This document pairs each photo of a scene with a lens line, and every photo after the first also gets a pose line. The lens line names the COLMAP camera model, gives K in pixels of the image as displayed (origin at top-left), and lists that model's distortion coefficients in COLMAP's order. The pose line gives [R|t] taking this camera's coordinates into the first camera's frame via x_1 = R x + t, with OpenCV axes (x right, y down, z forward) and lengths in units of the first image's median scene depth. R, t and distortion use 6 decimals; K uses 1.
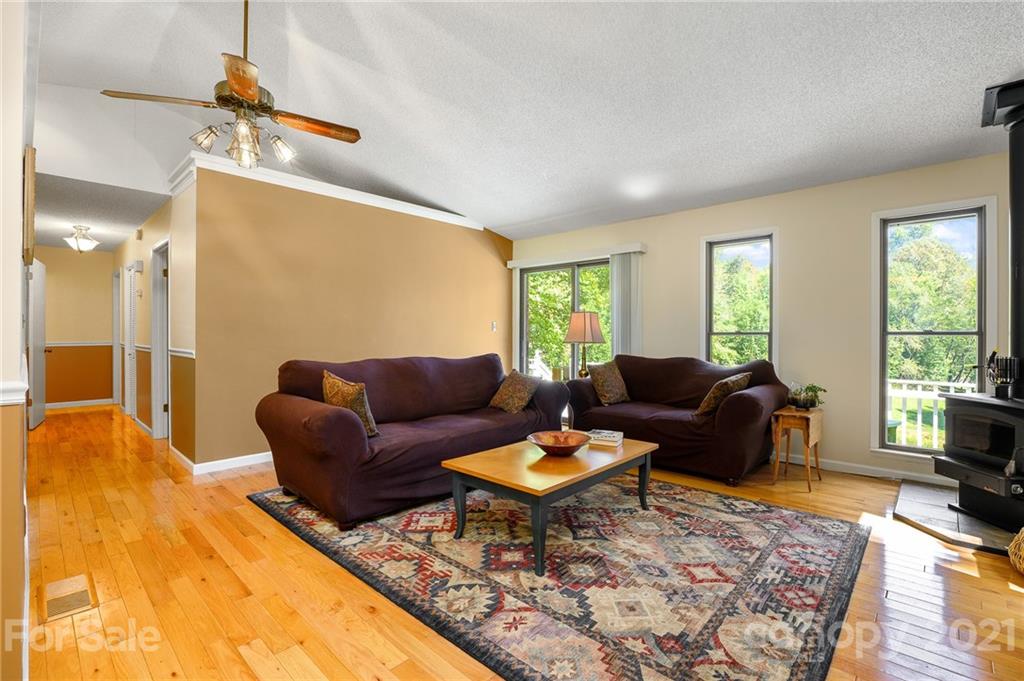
lens RADIAL K [[463.1, 0, 513.2], [0, 463.1, 334.9], [0, 0, 1]] dist [-0.004551, -0.000359]
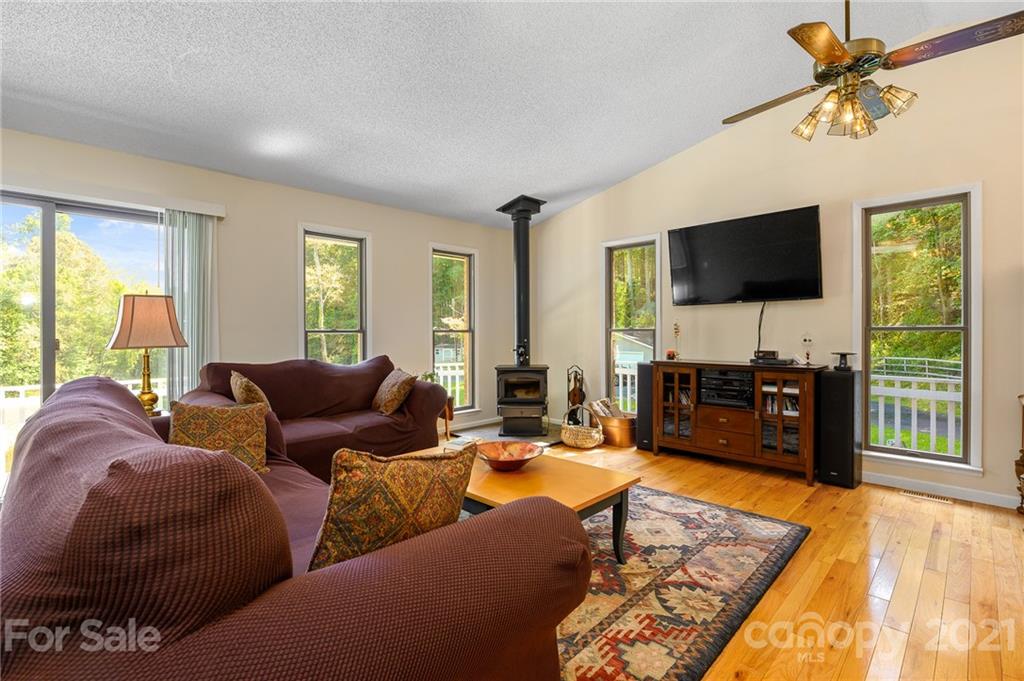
lens RADIAL K [[463.1, 0, 513.2], [0, 463.1, 334.9], [0, 0, 1]] dist [-0.004551, -0.000359]
pose [[0.027391, -0.004250, 0.999616, -0.581954], [0.001592, 0.999990, 0.004208, -0.001655], [-0.999624, 0.001476, 0.027398, 0.713886]]
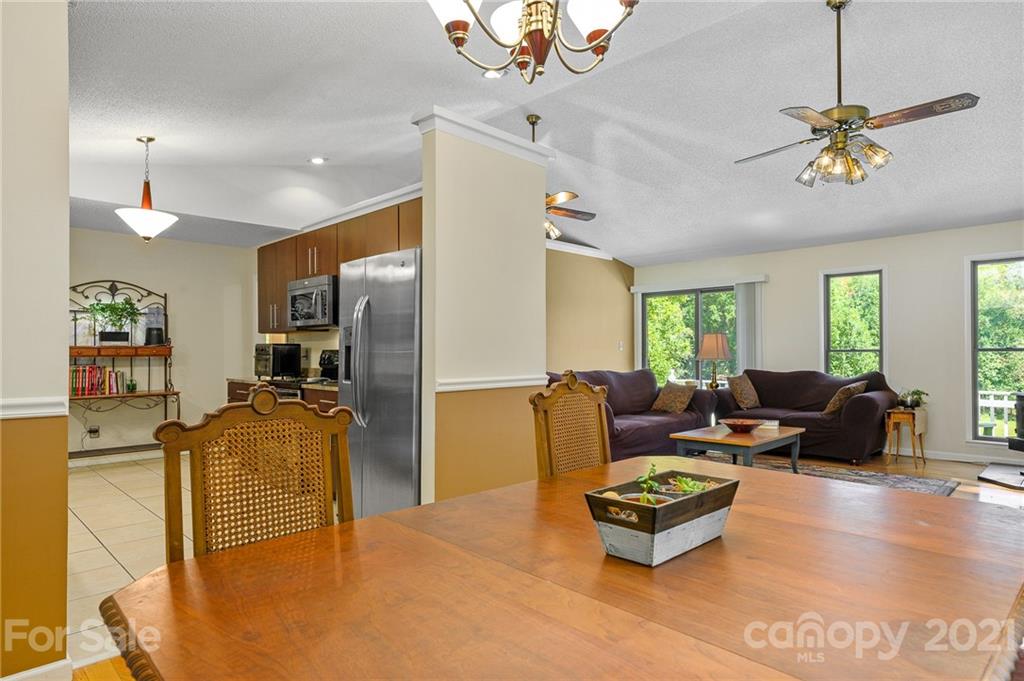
lens RADIAL K [[583.6, 0, 509.2], [0, 583.6, 347.7], [0, 0, 1]] dist [0.020838, -0.000084]
pose [[0.999398, -0.007125, -0.033951, -0.434389], [0.006792, 0.999928, -0.009909, -0.002037], [0.034019, 0.009672, 0.999374, -0.685660]]
